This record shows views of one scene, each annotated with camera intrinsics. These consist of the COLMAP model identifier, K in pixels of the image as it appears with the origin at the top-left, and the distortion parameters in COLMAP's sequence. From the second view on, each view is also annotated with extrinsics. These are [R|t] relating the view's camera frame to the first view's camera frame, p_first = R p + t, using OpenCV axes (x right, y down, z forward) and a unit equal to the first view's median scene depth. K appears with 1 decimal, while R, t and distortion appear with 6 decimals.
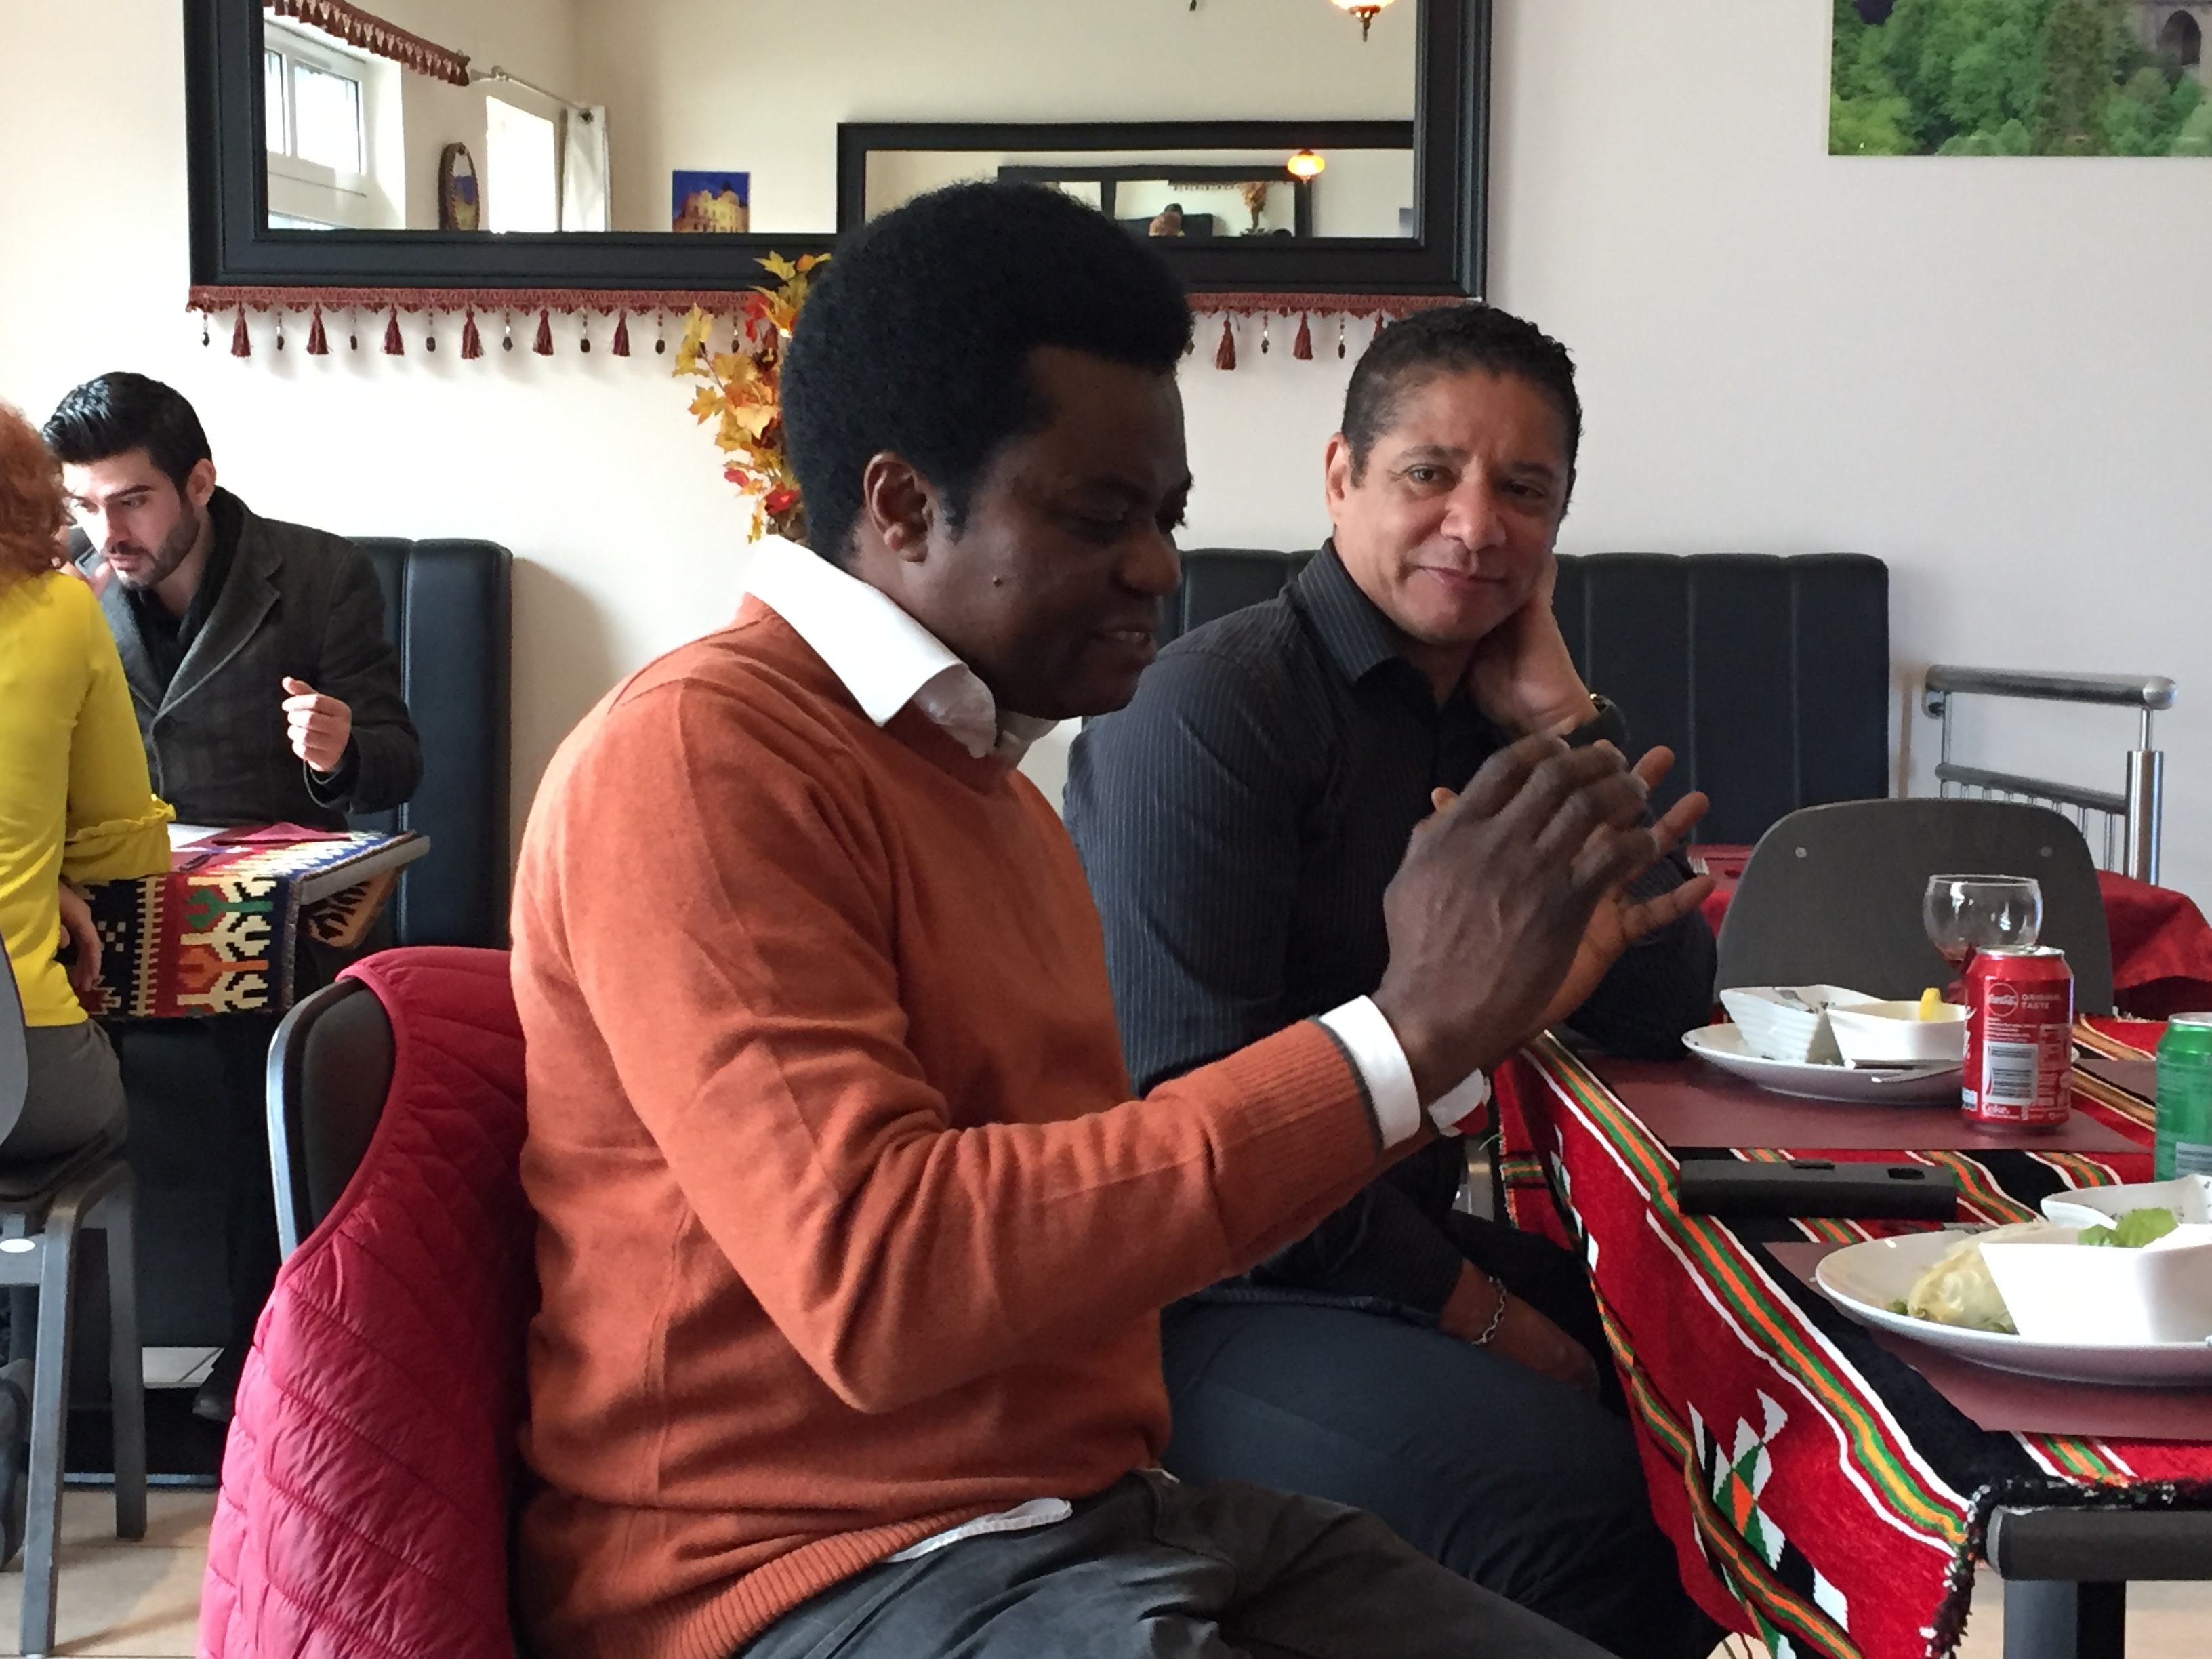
lens RADIAL K [[3457.3, 0, 1106.0], [0, 3457.3, 829.5], [0, 0, 1]] dist [0.004309, 0.097936]
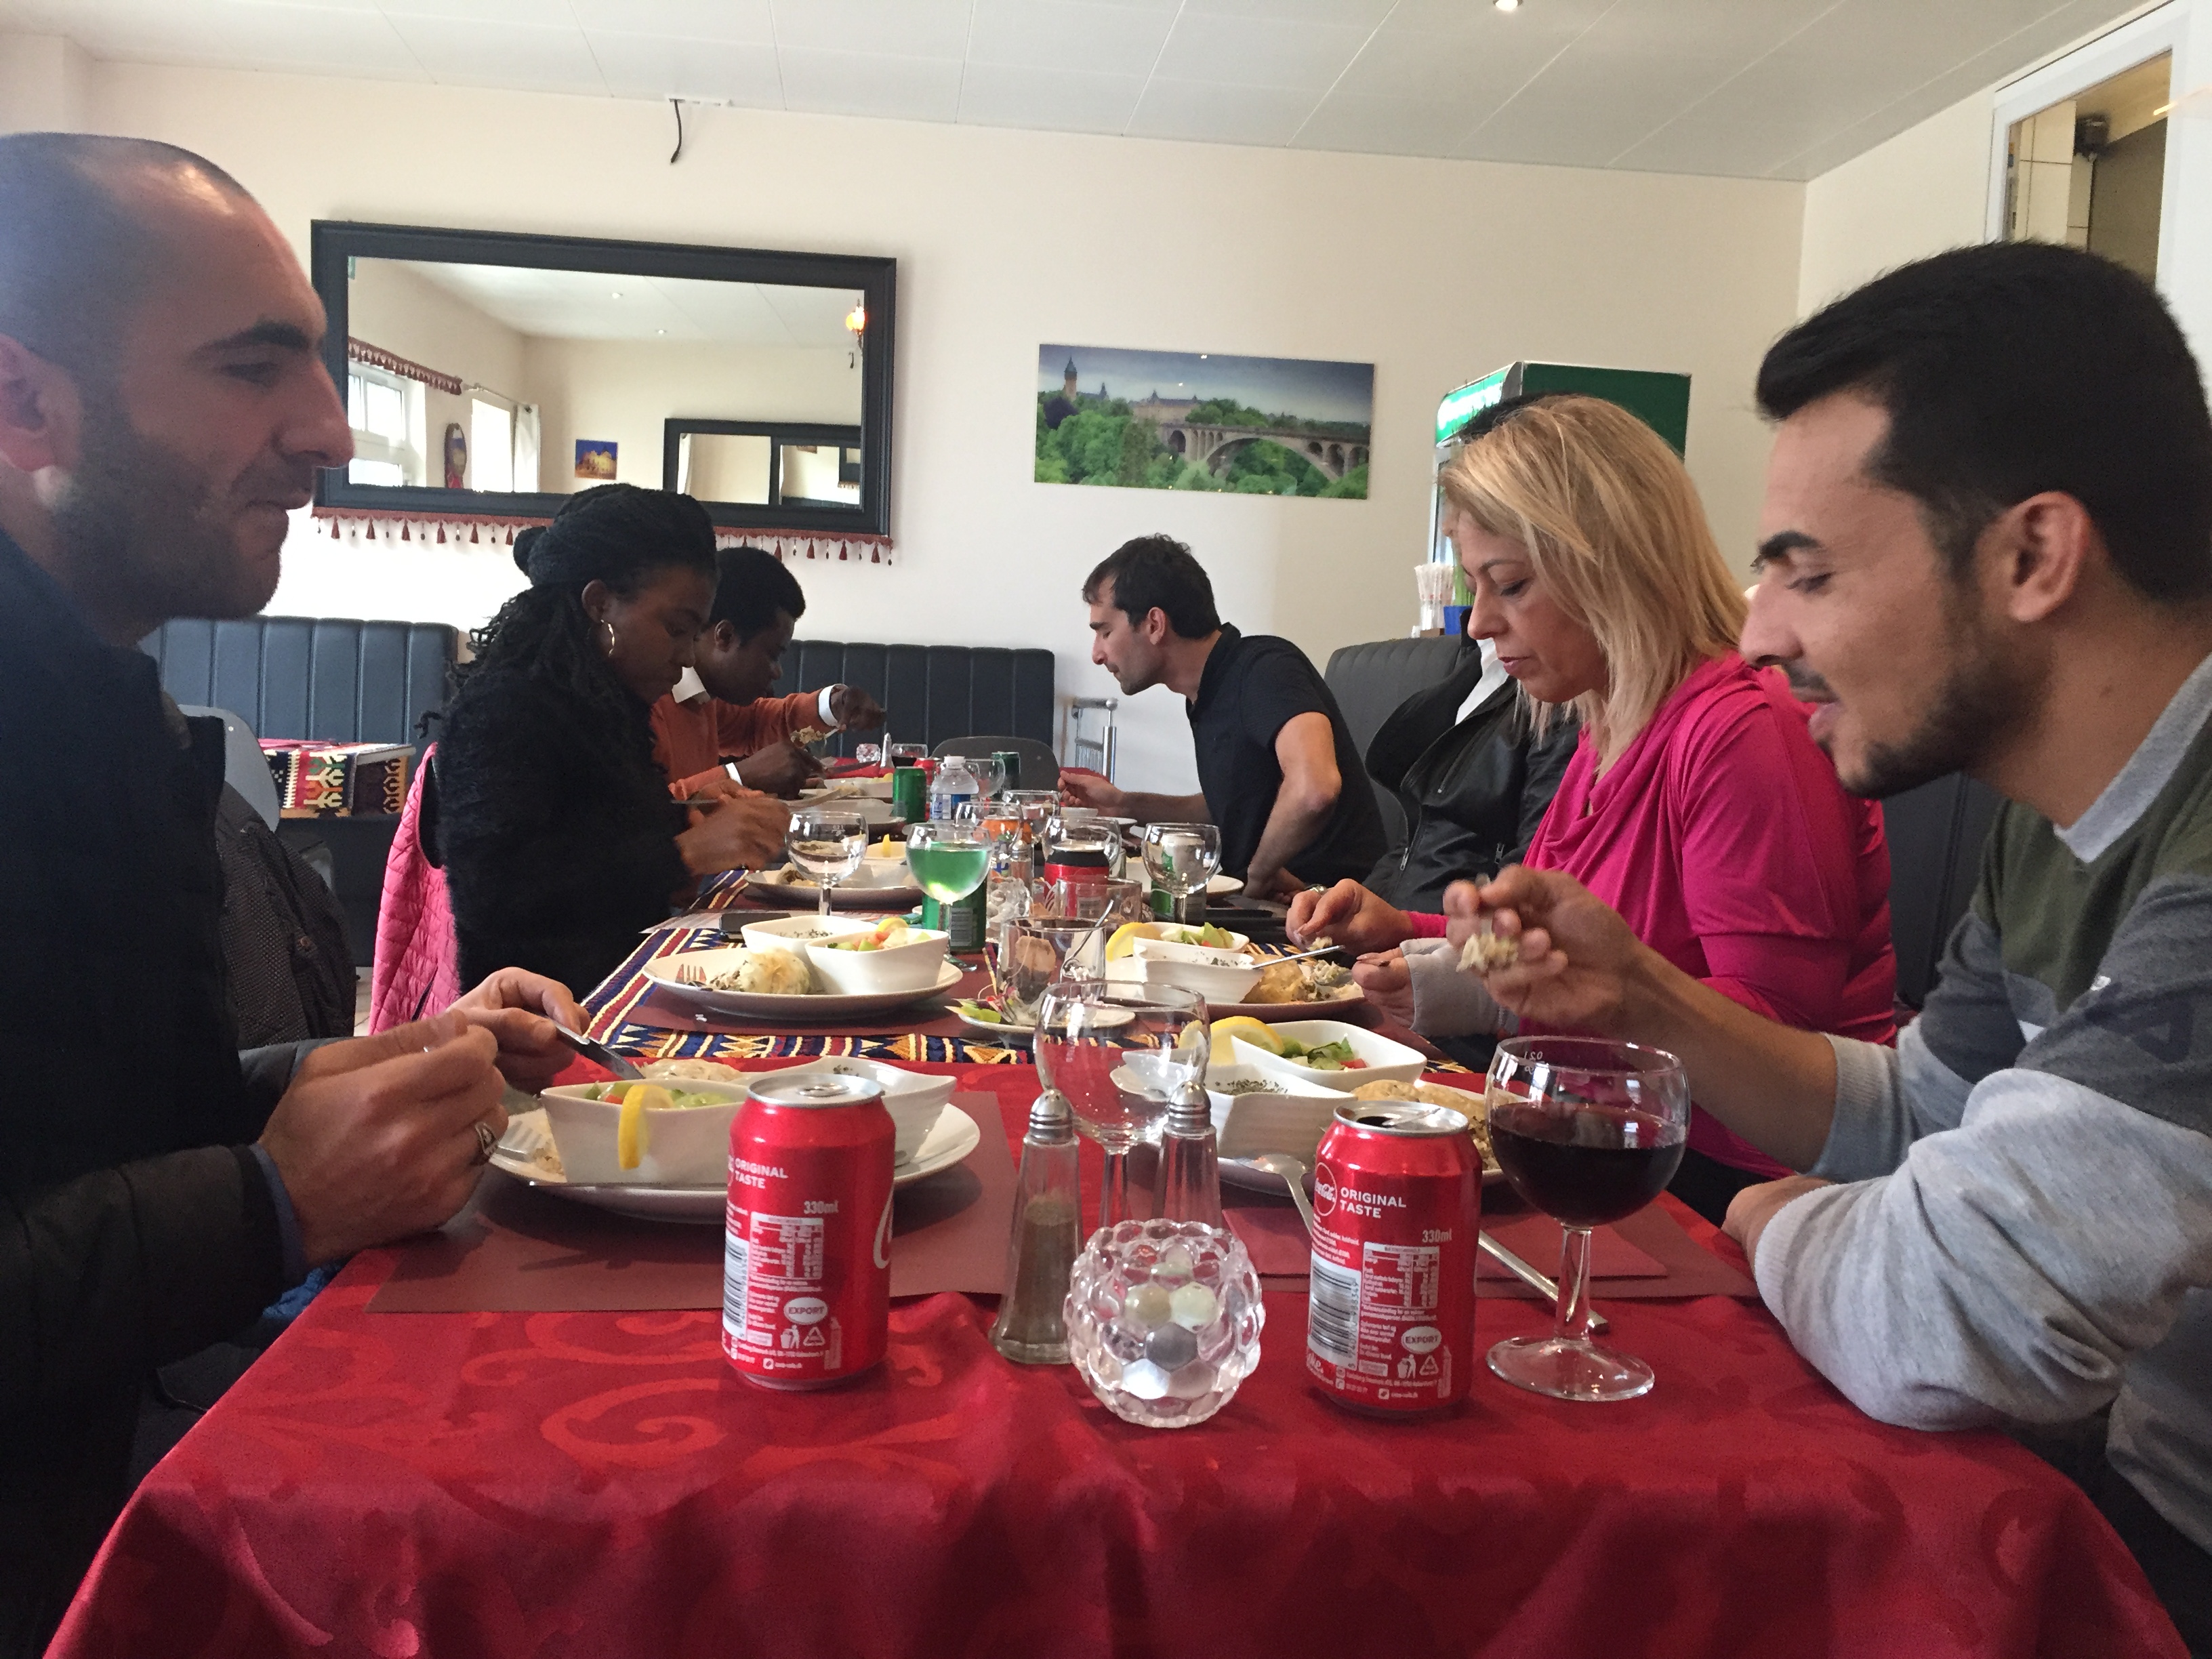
lens RADIAL K [[1857.9, 0, 1106.0], [0, 1857.9, 829.5], [0, 0, 1]] dist [0.008533, 0.003630]
pose [[0.988732, 0.018494, 0.148550, 0.071610], [-0.020565, 0.999711, 0.012415, 0.028467], [-0.148278, -0.015330, 0.988827, -0.283508]]
